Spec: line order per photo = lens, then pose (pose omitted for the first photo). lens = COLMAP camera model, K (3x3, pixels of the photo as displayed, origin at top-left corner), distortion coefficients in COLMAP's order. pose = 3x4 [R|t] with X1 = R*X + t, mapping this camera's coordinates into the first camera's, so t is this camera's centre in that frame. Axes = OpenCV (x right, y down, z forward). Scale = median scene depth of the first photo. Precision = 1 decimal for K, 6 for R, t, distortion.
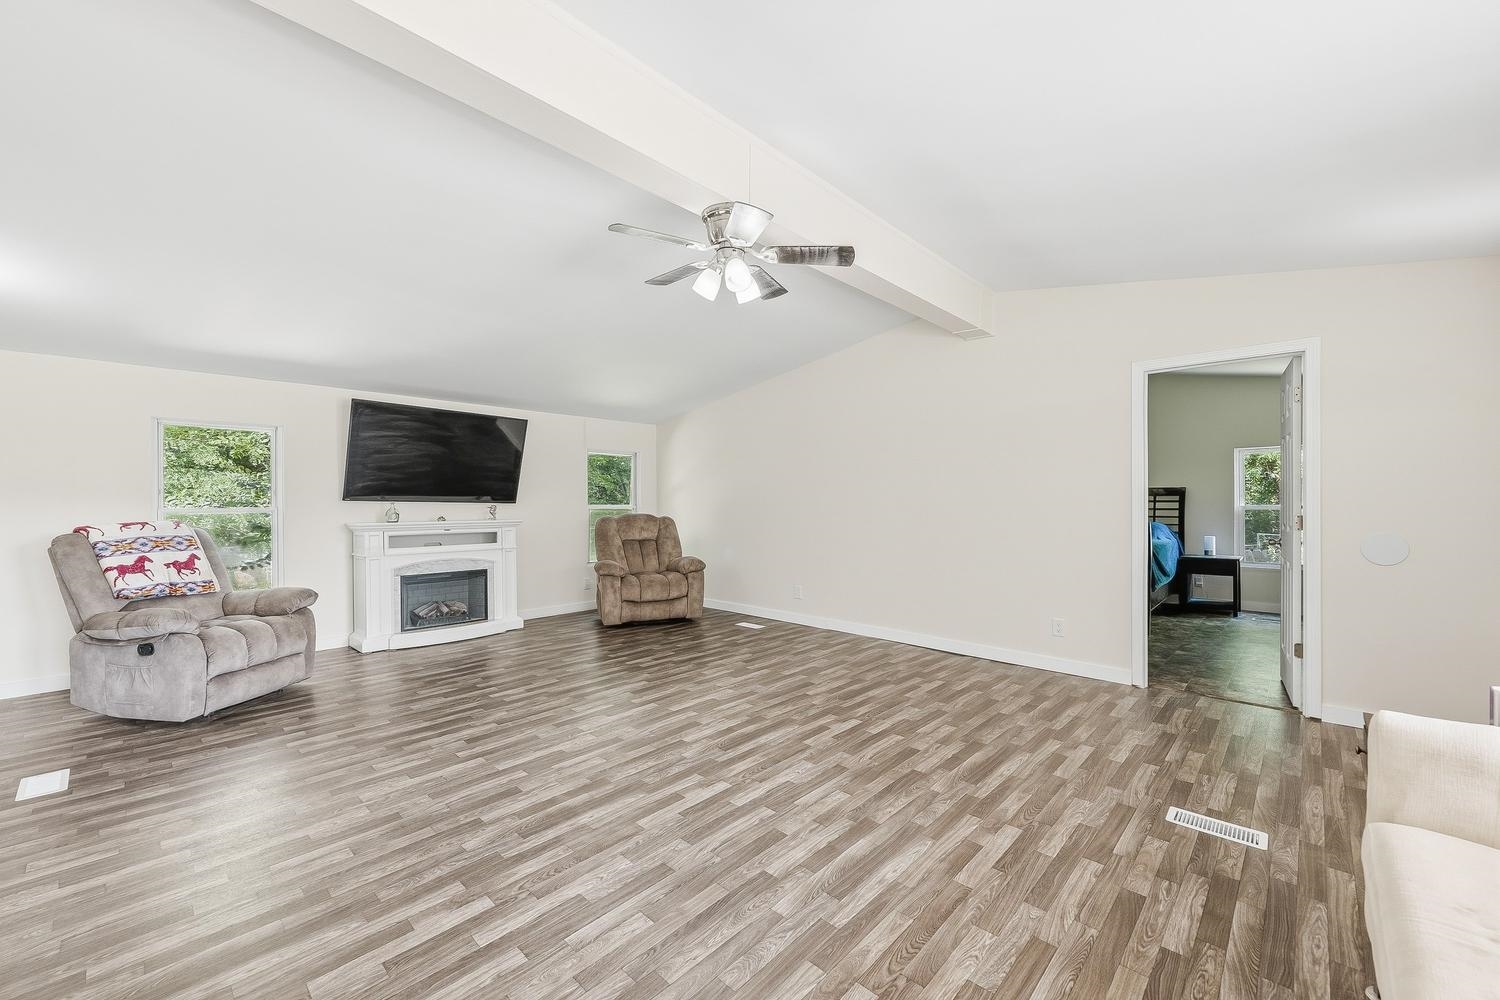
lens RADIAL K [[599.6, 0, 746.8], [0, 599.6, 500.2], [0, 0, 1]] dist [-0.000013, -0.000002]
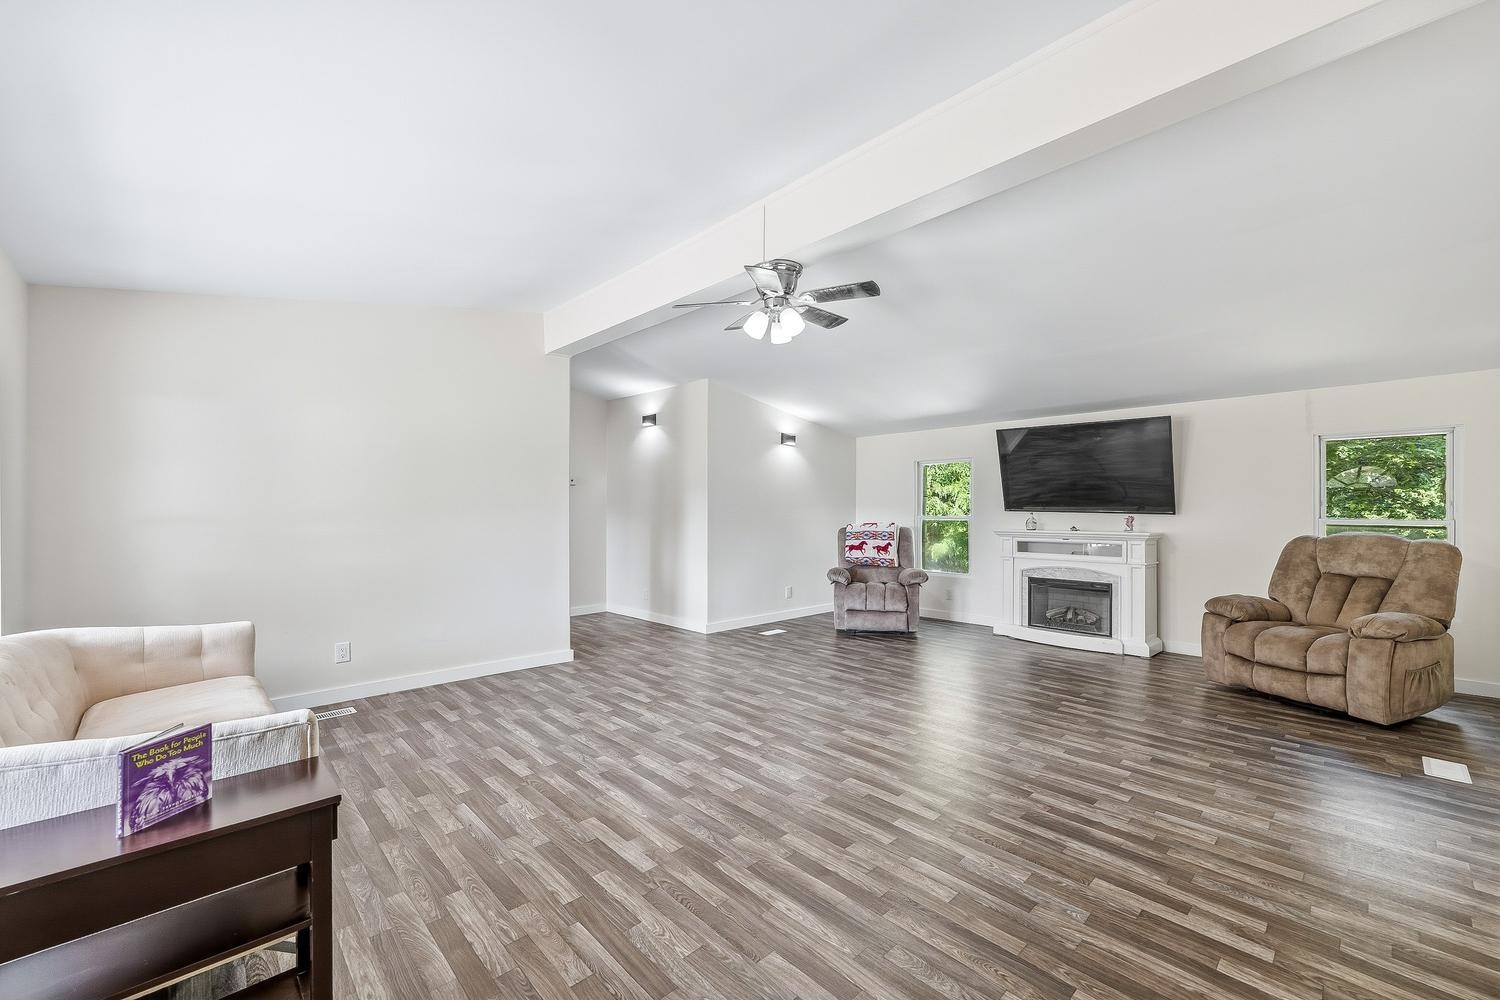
lens RADIAL K [[599.6, 0, 746.8], [0, 599.6, 500.2], [0, 0, 1]] dist [-0.000013, -0.000002]
pose [[-0.062155, -0.017293, -0.997917, 0.819203], [0.001224, 0.999848, -0.017403, -0.001189], [0.998066, -0.002303, -0.062124, 0.725091]]
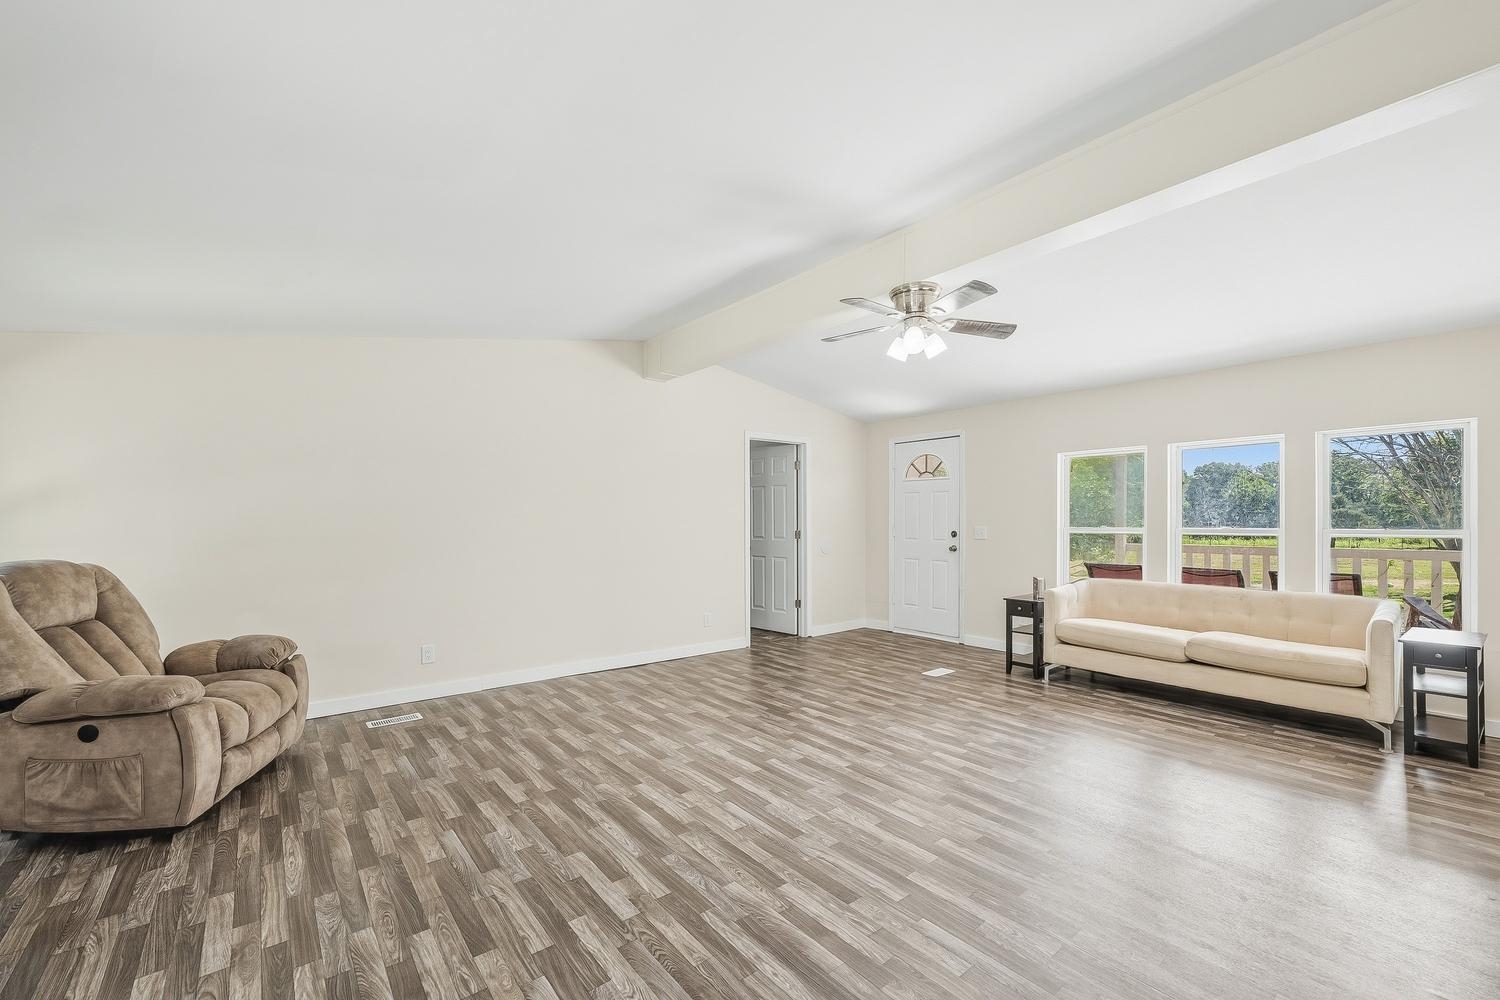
lens RADIAL K [[612.6, 0, 750.1], [0, 612.6, 522.0], [0, 0, 1]] dist [-0.001082, -0.000147]
pose [[0.140047, -0.000830, 0.990145, -0.918789], [0.003747, 0.999993, 0.000309, -0.003286], [-0.990138, 0.003667, 0.140049, 0.823959]]
